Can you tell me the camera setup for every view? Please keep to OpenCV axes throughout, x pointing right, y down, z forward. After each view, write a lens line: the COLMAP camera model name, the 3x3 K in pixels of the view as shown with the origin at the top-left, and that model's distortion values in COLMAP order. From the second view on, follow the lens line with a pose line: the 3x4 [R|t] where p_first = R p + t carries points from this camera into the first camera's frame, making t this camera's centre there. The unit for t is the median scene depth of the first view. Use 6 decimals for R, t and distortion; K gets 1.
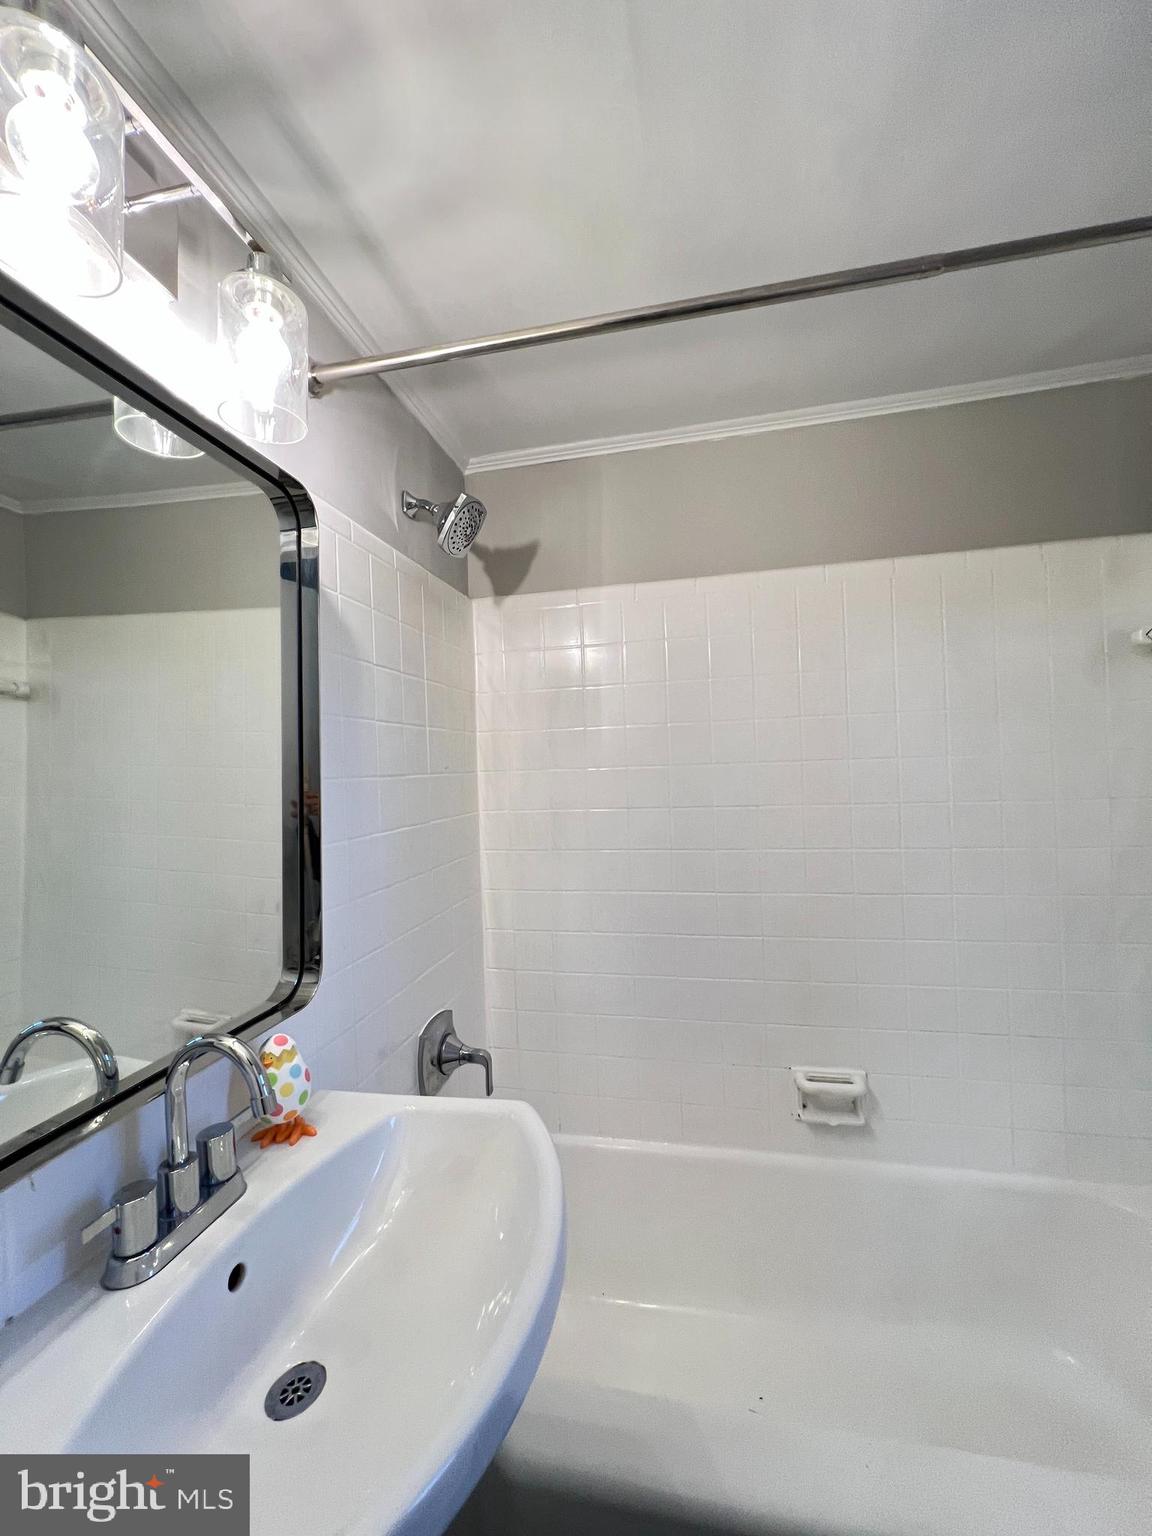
lens RADIAL K [[611.7, 0, 576.0], [0, 611.7, 768.0], [0, 0, 1]] dist [-0.004187, -0.000525]
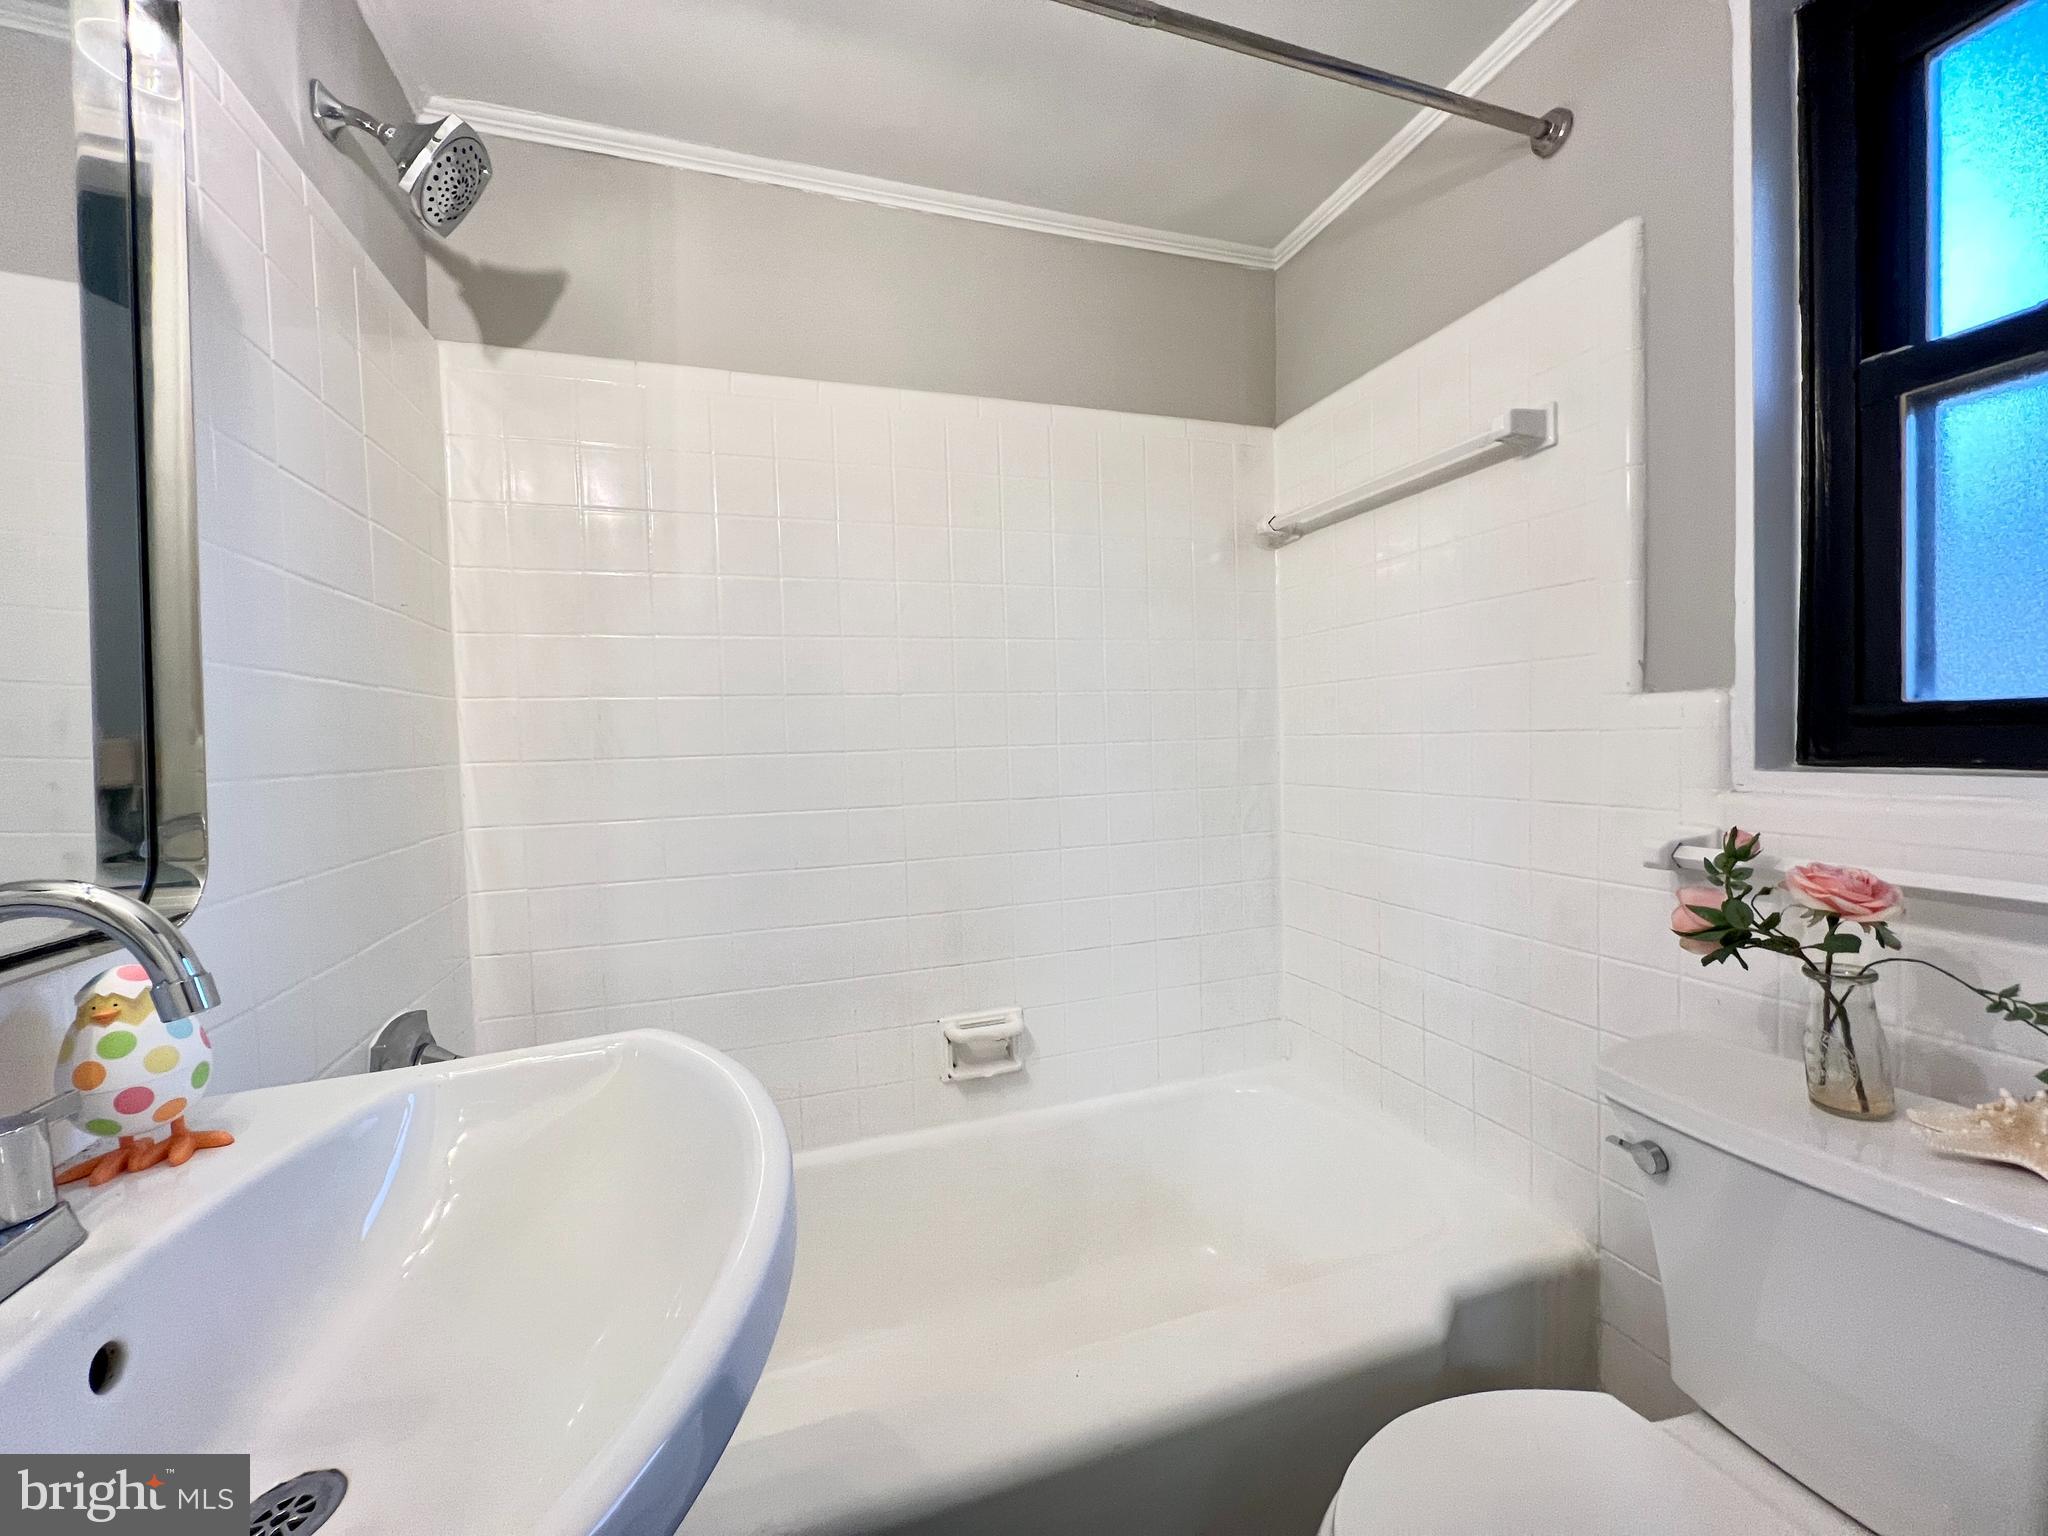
lens RADIAL K [[815.7, 0, 1024.0], [0, 815.7, 768.0], [0, 0, 1]] dist [-0.004187, -0.000525]
pose [[0.860024, -0.011742, 0.510118, -0.099418], [-0.001002, 0.999694, 0.024701, 0.134803], [-0.510252, -0.021754, 0.859749, 0.026557]]
